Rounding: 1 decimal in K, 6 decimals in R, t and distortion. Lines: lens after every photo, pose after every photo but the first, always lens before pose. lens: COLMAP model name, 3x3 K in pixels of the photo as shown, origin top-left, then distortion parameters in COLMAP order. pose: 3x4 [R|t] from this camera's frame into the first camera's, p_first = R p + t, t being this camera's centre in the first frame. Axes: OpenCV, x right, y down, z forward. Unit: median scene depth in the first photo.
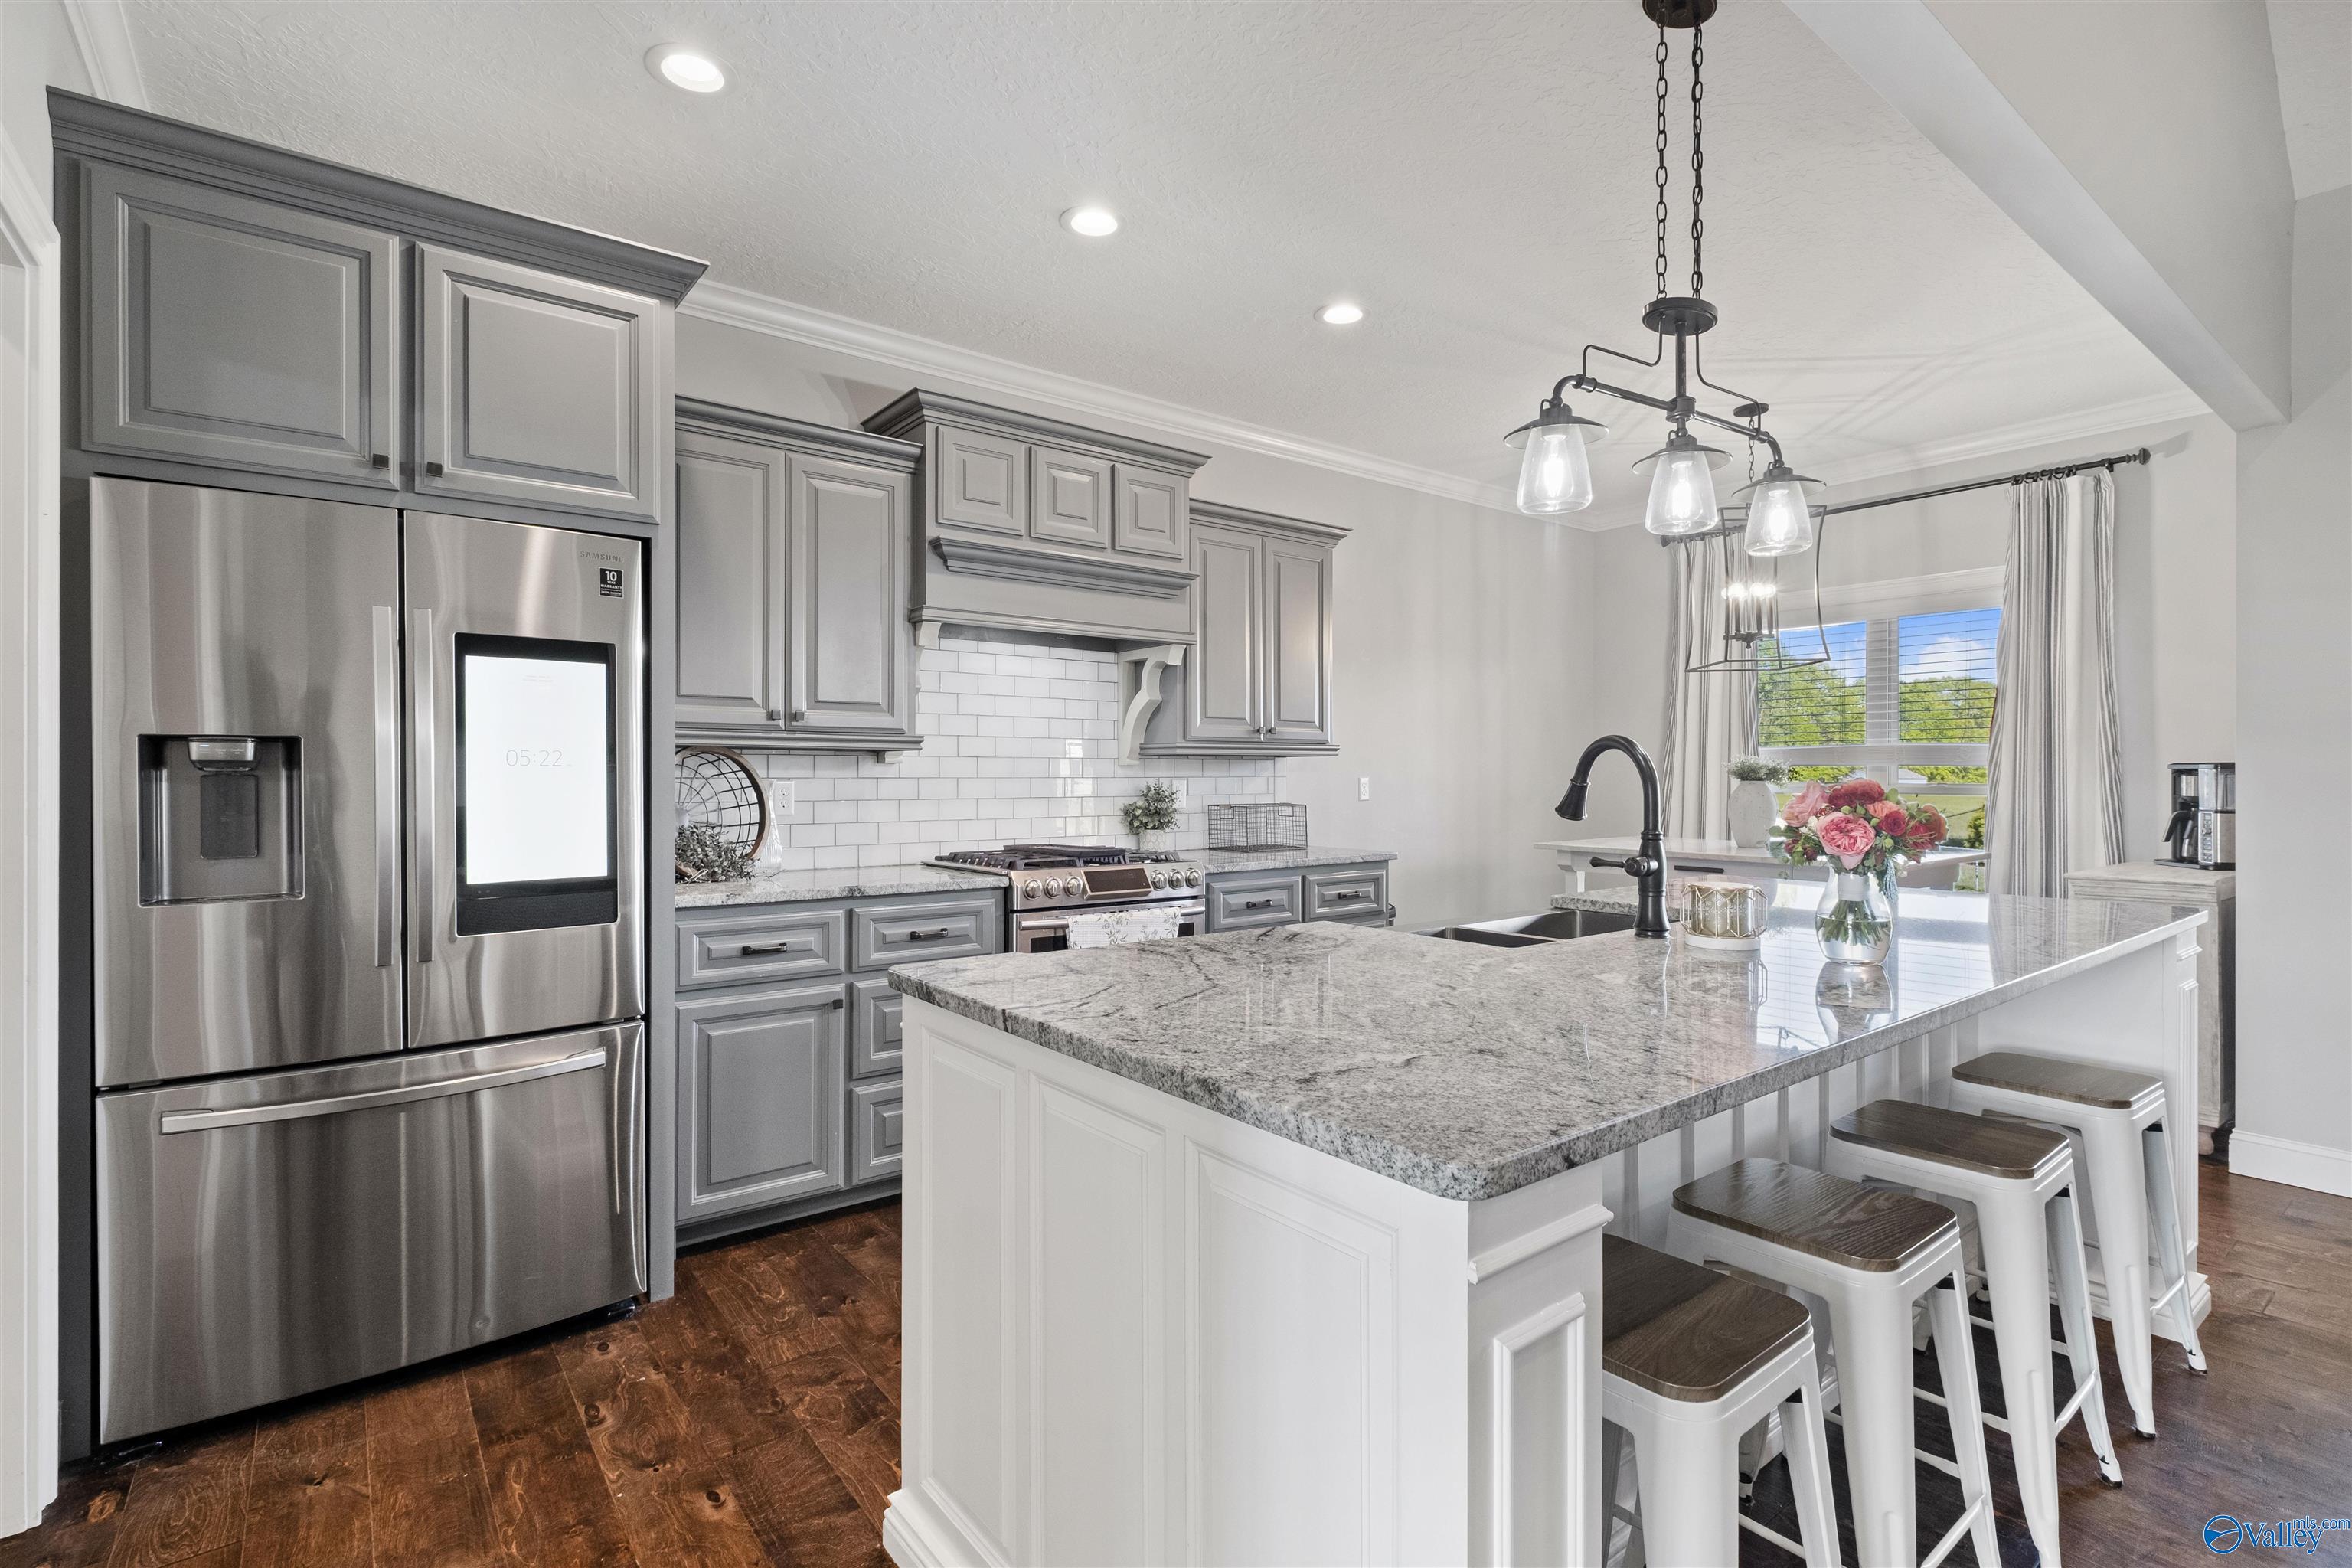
lens RADIAL K [[1089.0, 0, 1176.0], [0, 1089.0, 784.0], [0, 0, 1]] dist [0.000514, 0.000089]
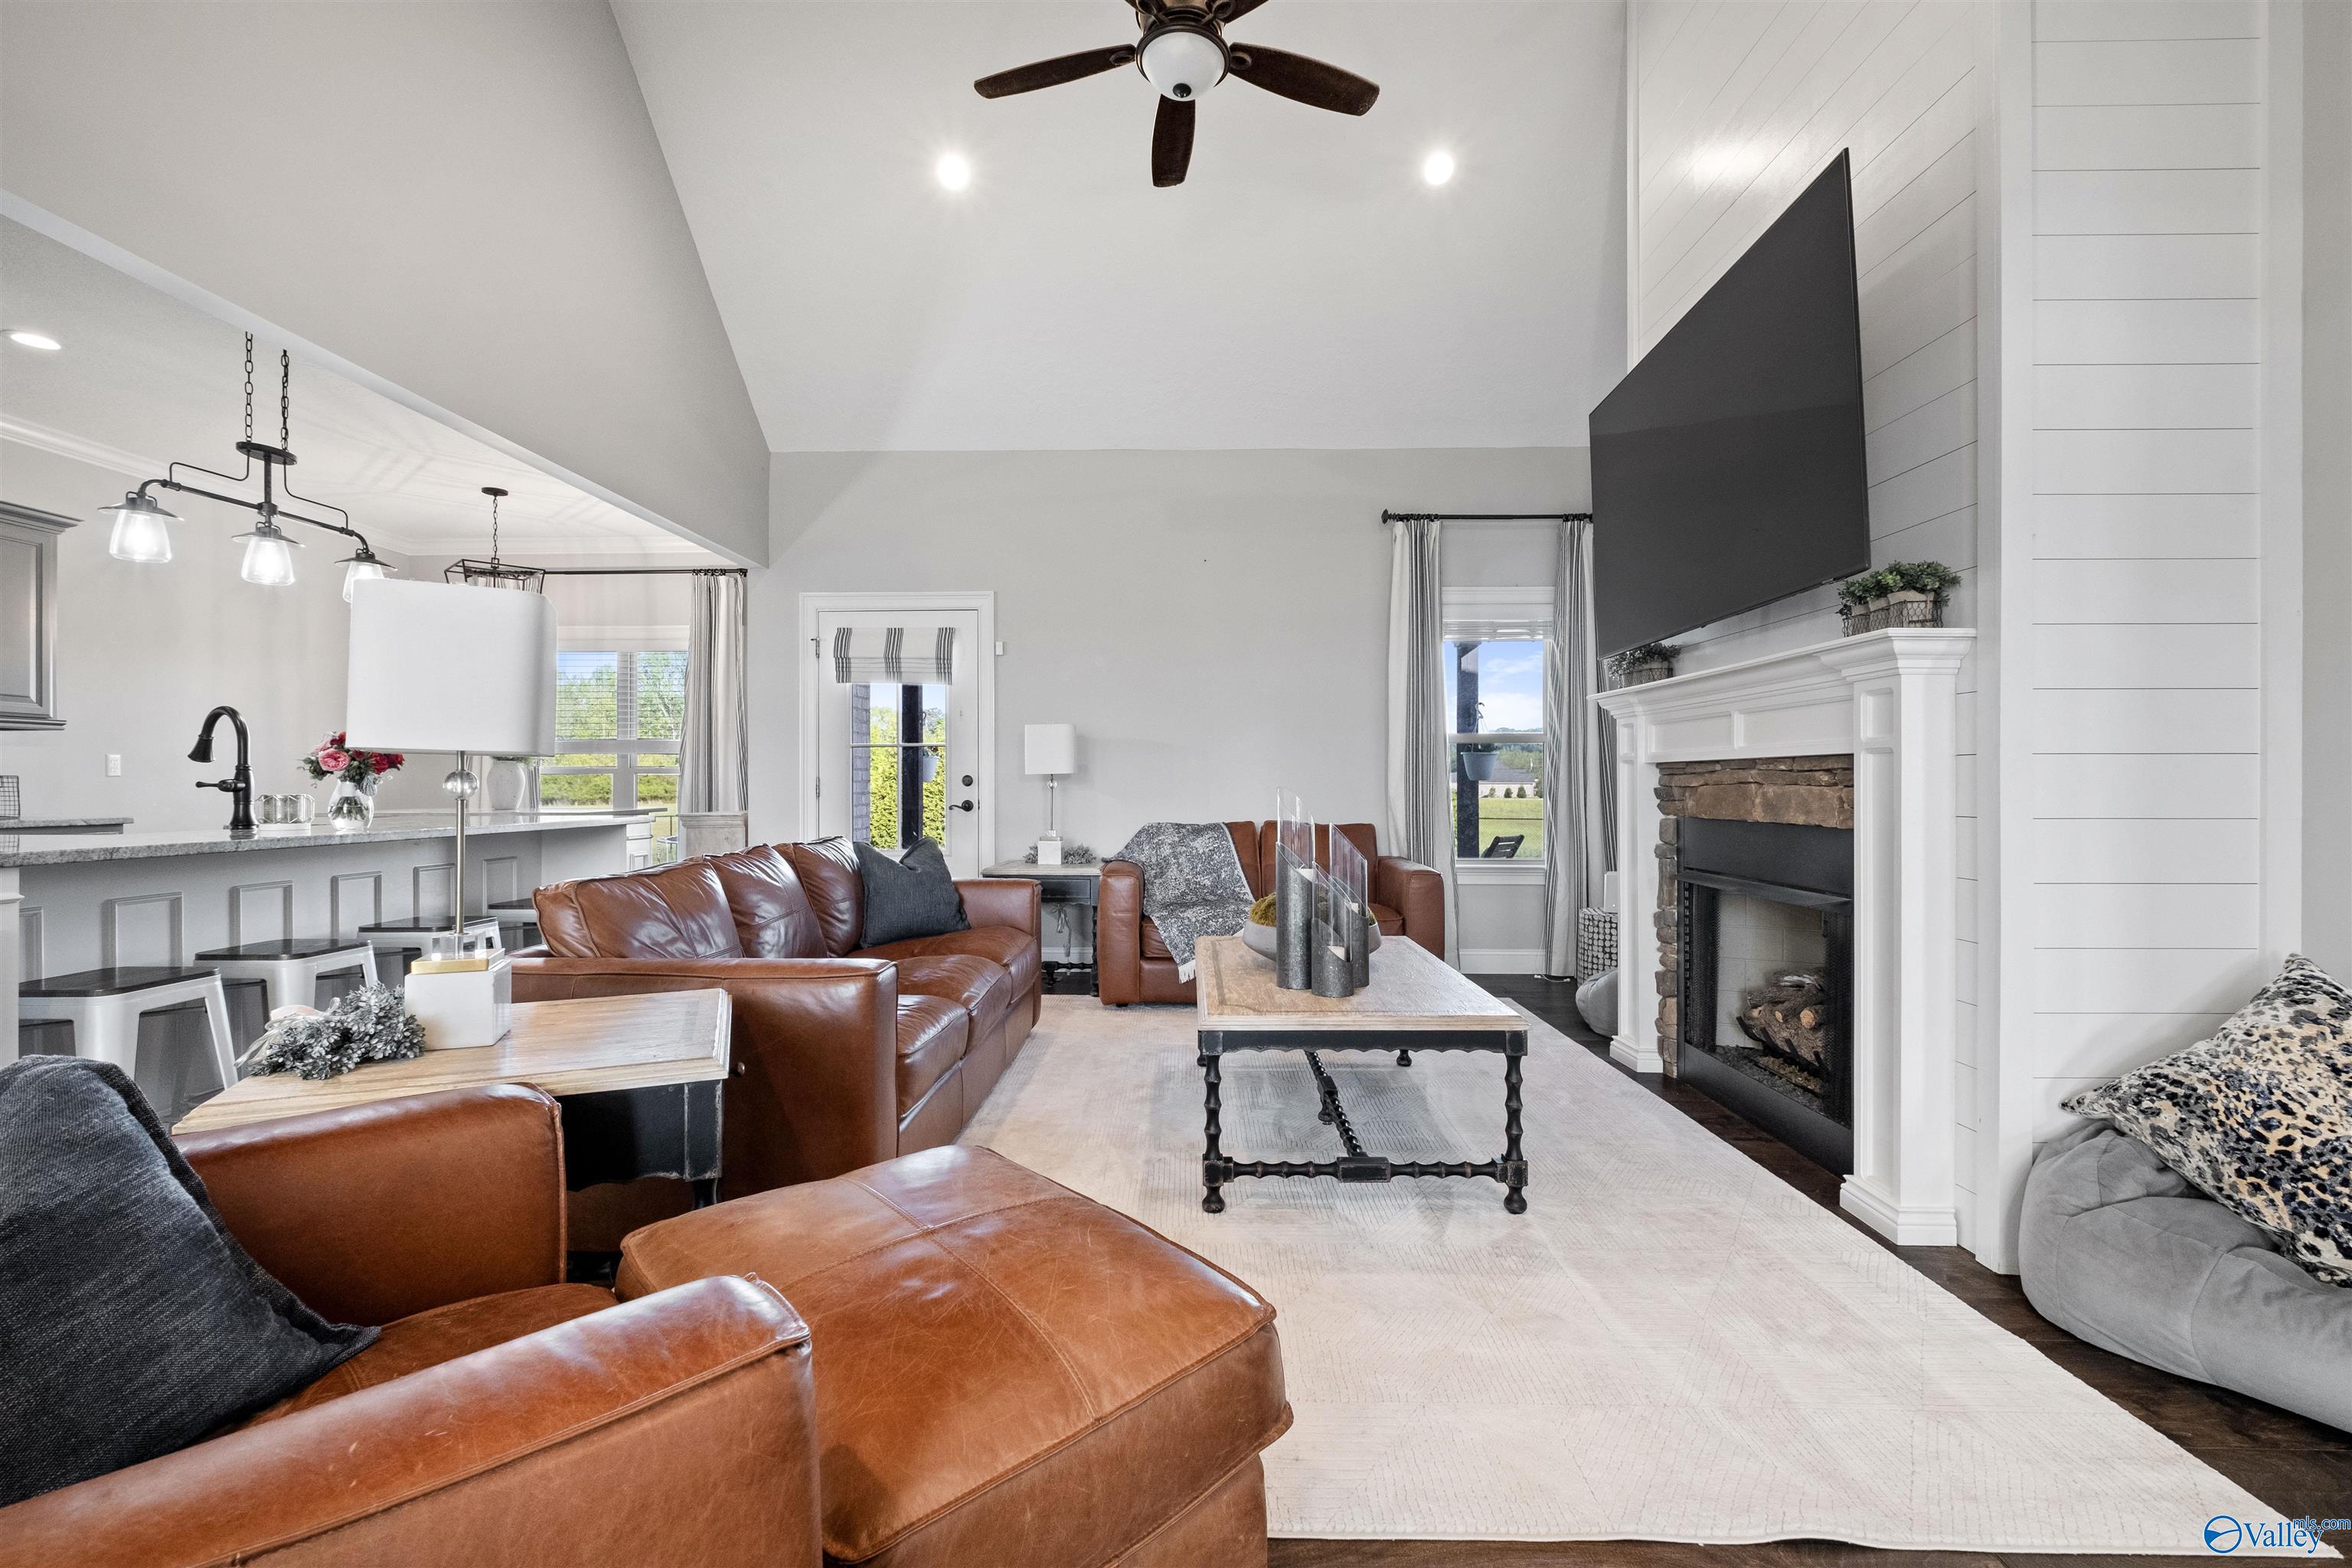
lens RADIAL K [[1027.6, 0, 1176.0], [0, 1027.6, 784.0], [0, 0, 1]] dist [-0.002438, -0.000443]
pose [[0.627956, 0.000351, 0.778249, 0.066062], [0.007745, 0.999948, -0.006700, 0.050903], [-0.778210, 0.010234, 0.627920, -0.576565]]
